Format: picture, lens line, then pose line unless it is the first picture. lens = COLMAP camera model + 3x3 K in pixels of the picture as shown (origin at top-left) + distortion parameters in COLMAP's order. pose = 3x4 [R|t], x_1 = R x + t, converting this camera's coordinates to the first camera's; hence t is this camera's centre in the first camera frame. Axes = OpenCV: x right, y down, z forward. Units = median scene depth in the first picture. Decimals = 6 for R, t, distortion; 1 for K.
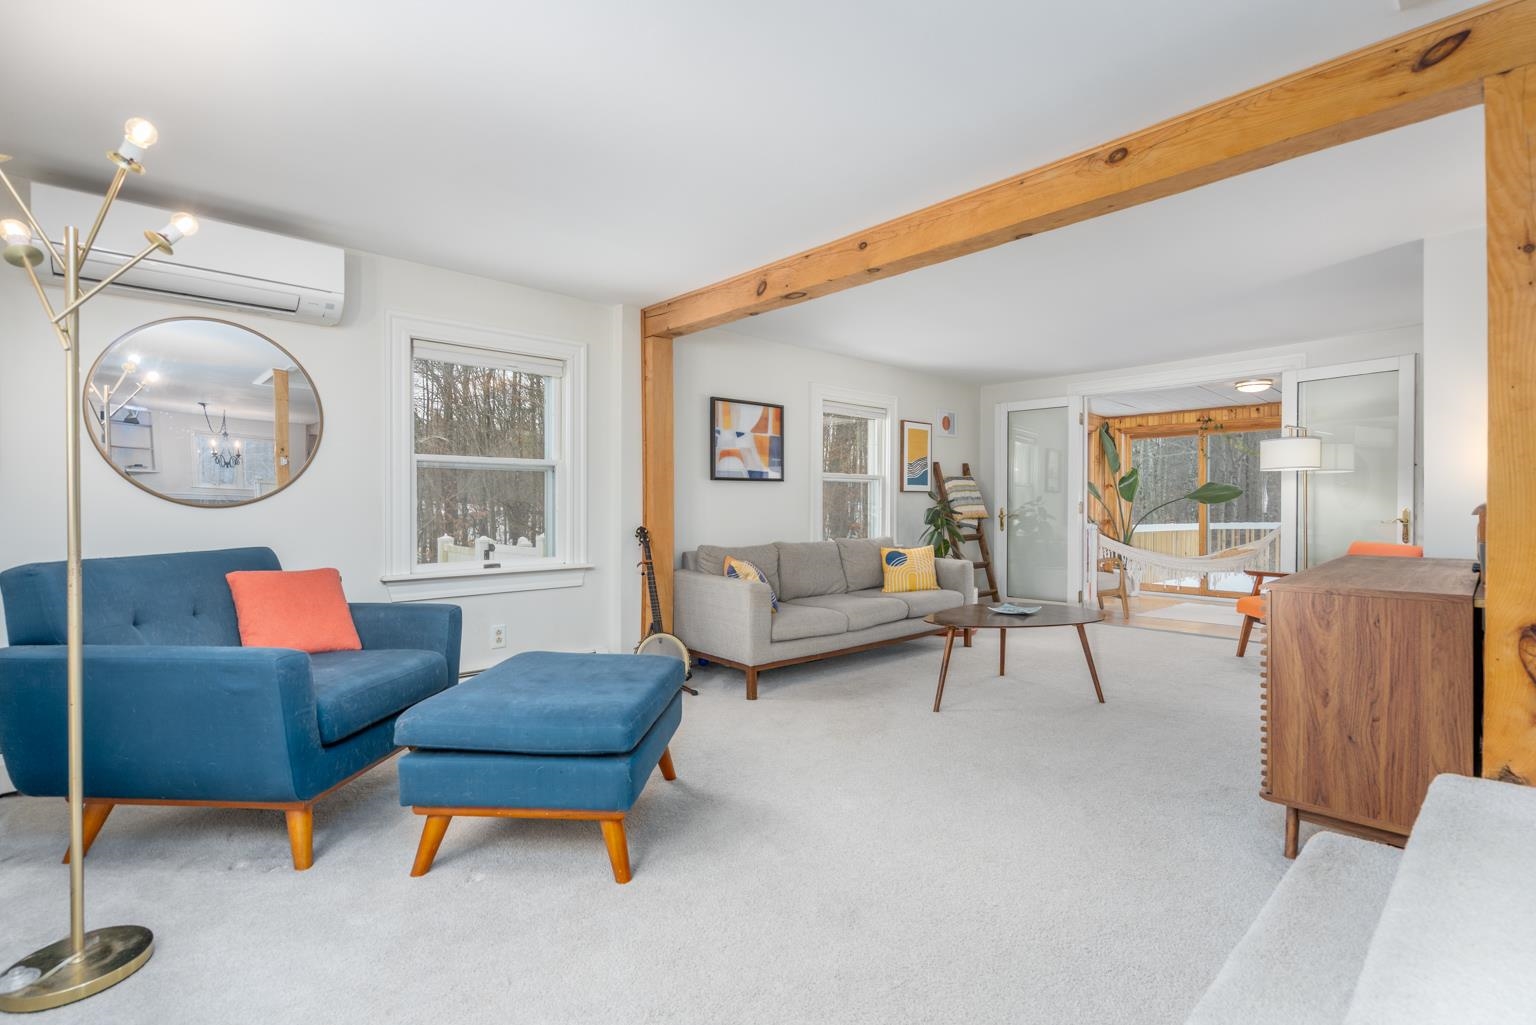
lens RADIAL K [[700.9, 0, 766.3], [0, 700.9, 513.6], [0, 0, 1]] dist [-0.002491, 0.000152]
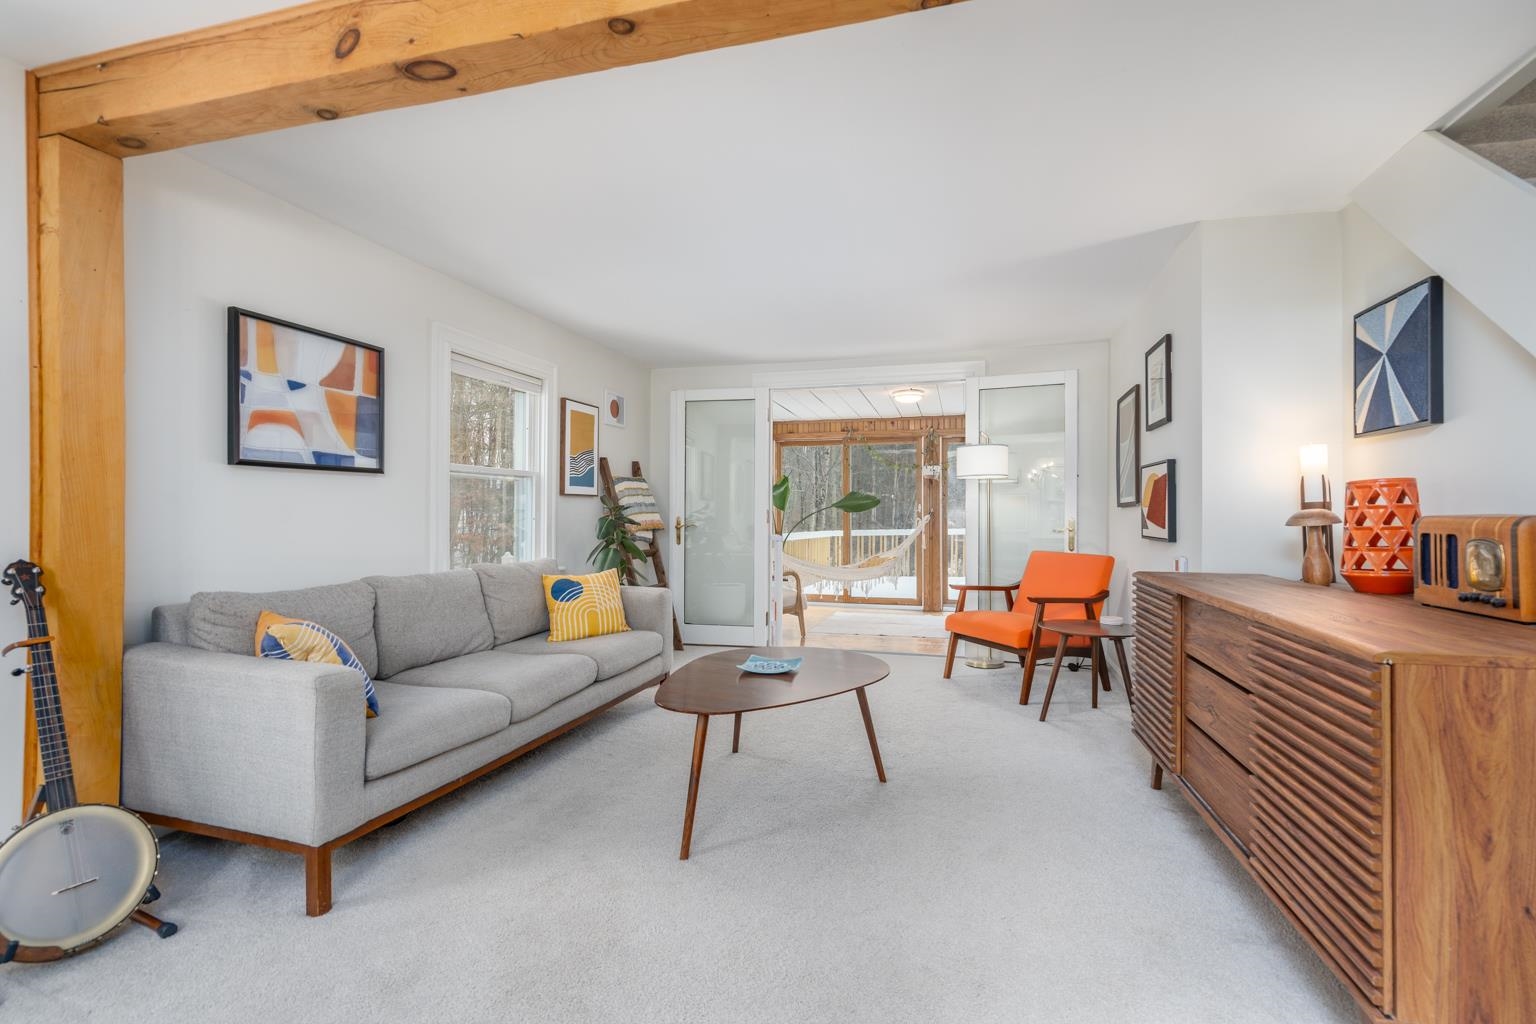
lens RADIAL K [[694.7, 0, 767.3], [0, 694.7, 513.5], [0, 0, 1]] dist [-0.001556, 0.000875]
pose [[0.851999, 0.002426, 0.523538, -0.006962], [0.003560, 0.999939, -0.010428, -0.004015], [-0.523532, 0.010748, 0.851938, 0.338627]]
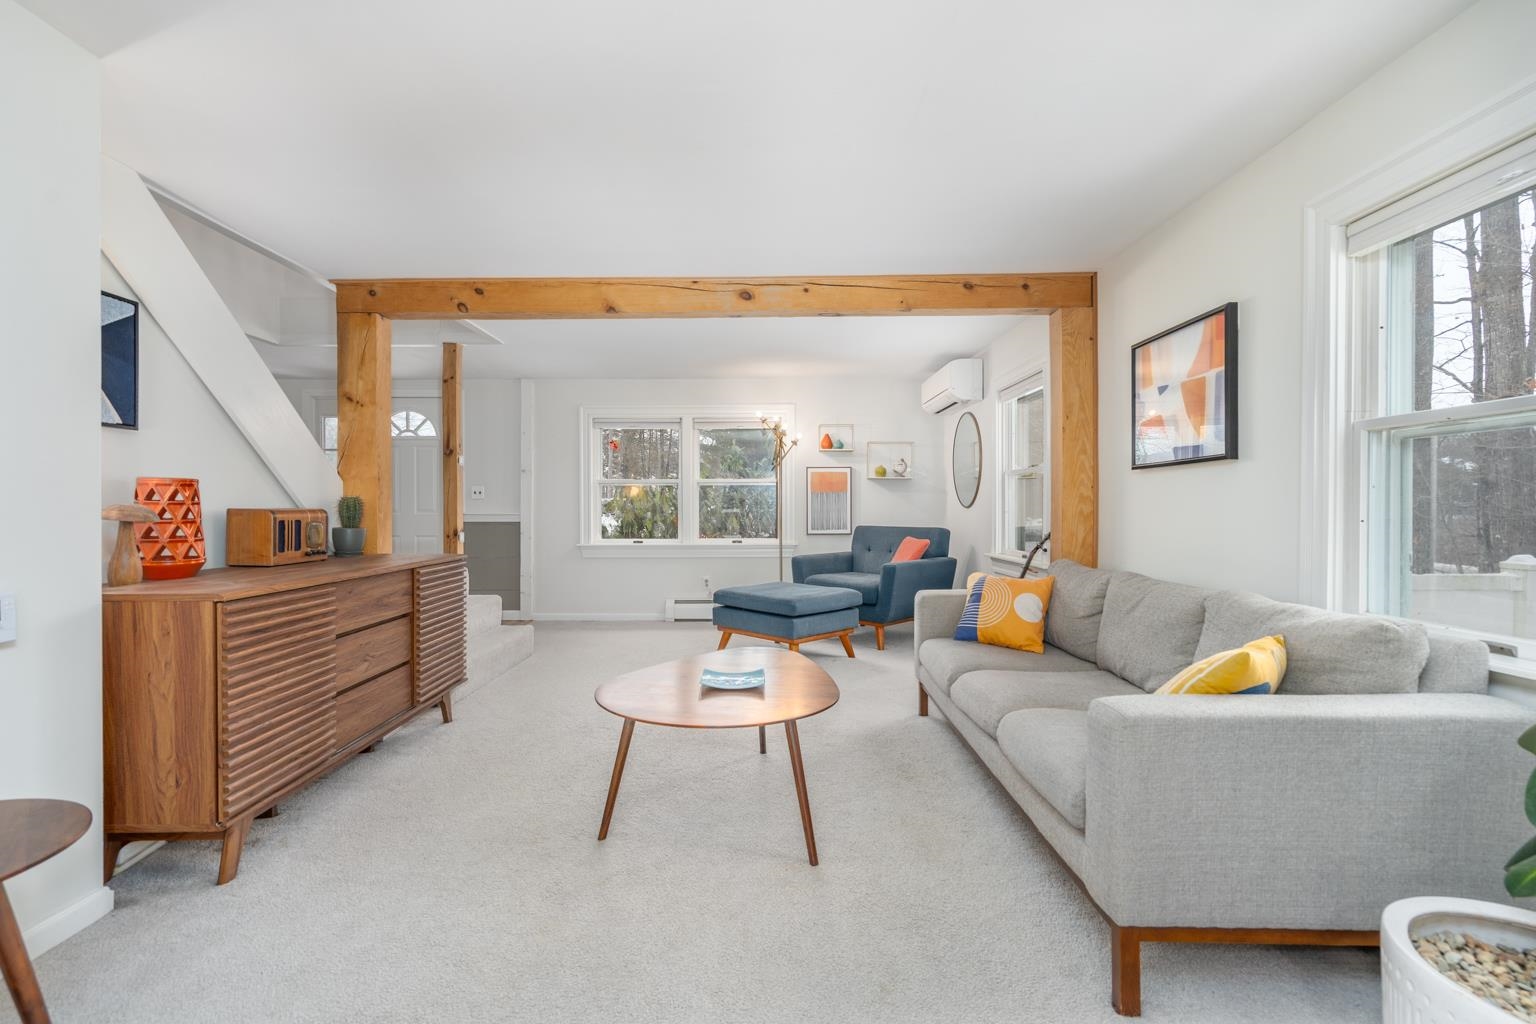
lens RADIAL K [[700.9, 0, 766.3], [0, 700.9, 513.1], [0, 0, 1]] dist [-0.002491, 0.000152]
pose [[-0.688391, 0.007168, -0.725304, 0.638237], [-0.007066, 0.999837, 0.016587, -0.015629], [0.725305, 0.016543, -0.688229, 1.189147]]
